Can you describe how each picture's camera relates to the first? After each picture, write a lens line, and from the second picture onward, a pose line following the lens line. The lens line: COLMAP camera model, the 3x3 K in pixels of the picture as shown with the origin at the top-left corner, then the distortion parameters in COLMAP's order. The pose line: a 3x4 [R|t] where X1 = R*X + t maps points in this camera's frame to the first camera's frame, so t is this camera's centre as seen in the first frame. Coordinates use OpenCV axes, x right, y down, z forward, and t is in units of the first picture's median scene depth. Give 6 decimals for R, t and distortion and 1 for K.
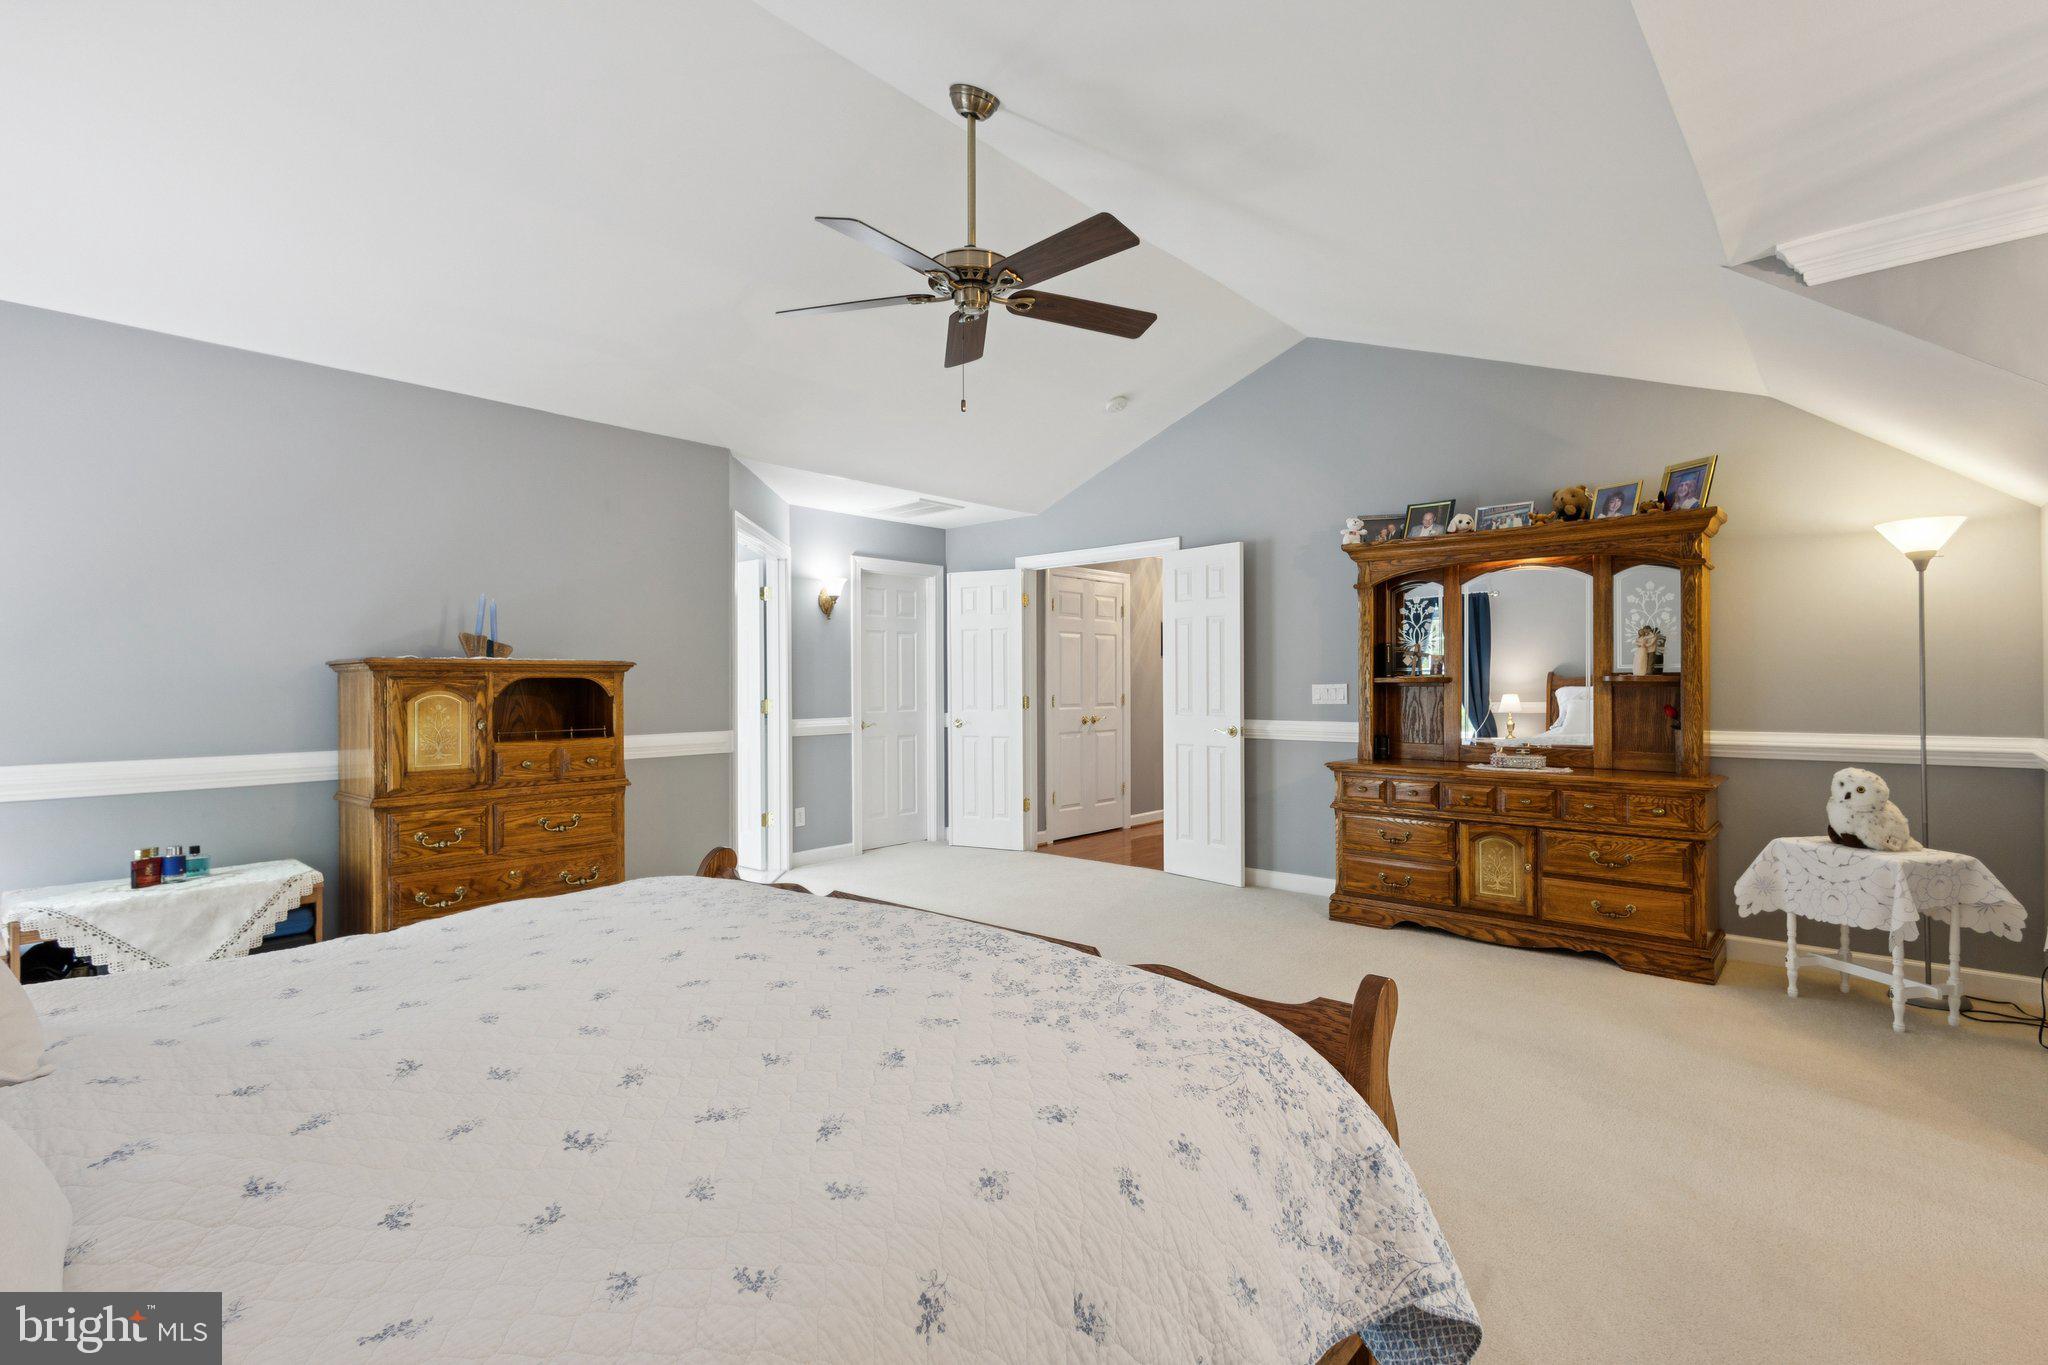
lens RADIAL K [[946.5, 0, 1018.0], [0, 946.5, 684.9], [0, 0, 1]] dist [0.012213, -0.002203]
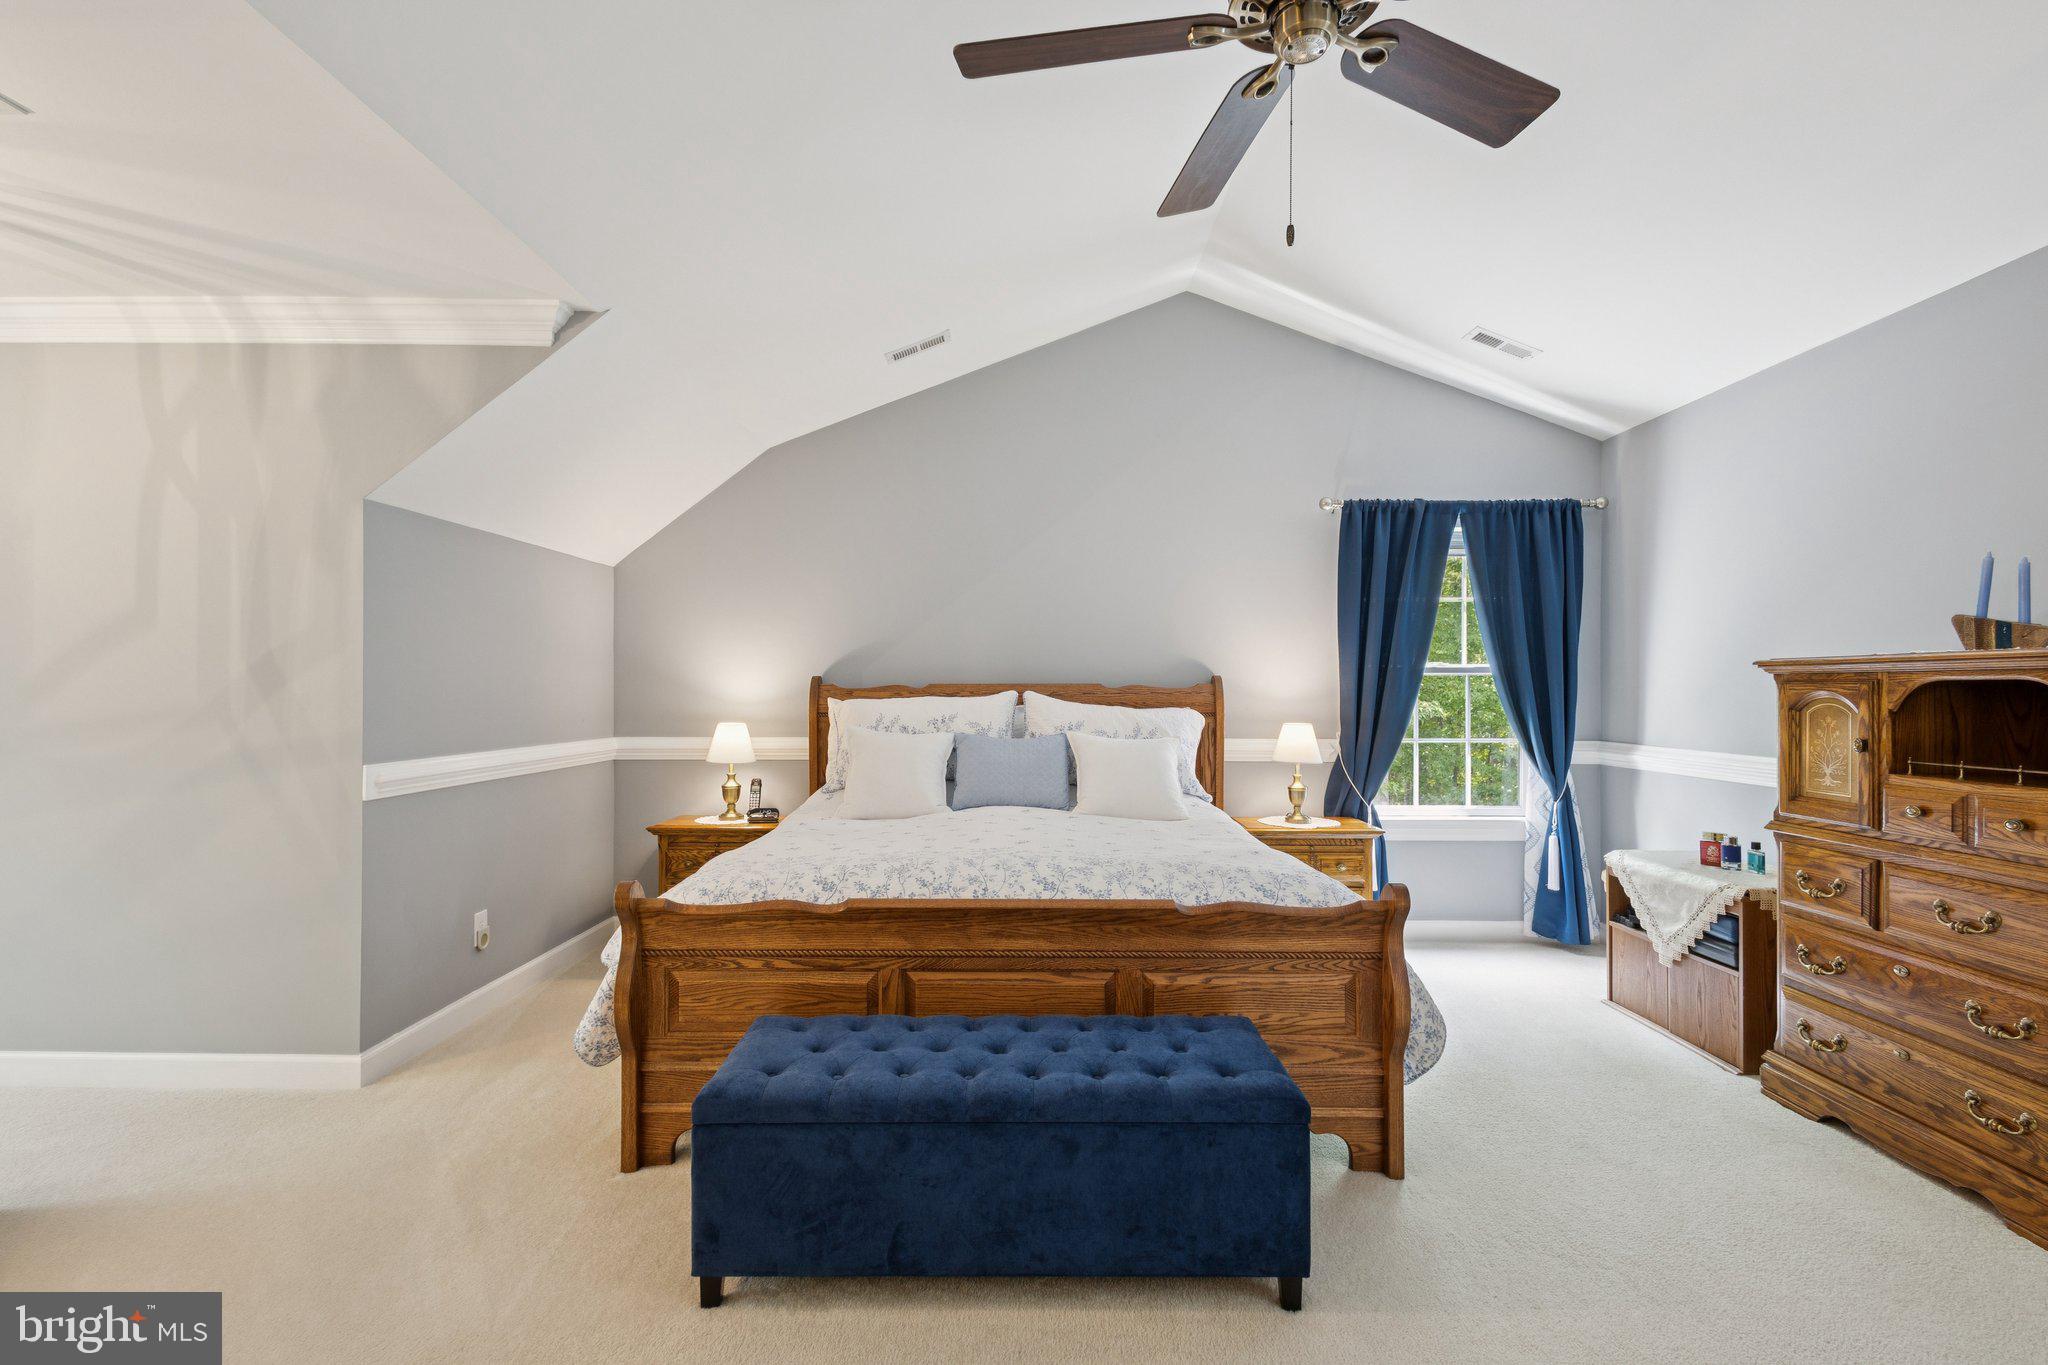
lens RADIAL K [[946.5, 0, 1018.0], [0, 946.5, 684.9], [0, 0, 1]] dist [0.012213, -0.002203]
pose [[-0.756529, 0.001251, -0.653959, 0.403546], [0.001833, 0.999998, -0.000209, -0.005773], [0.653958, -0.001357, -0.756530, 1.145552]]
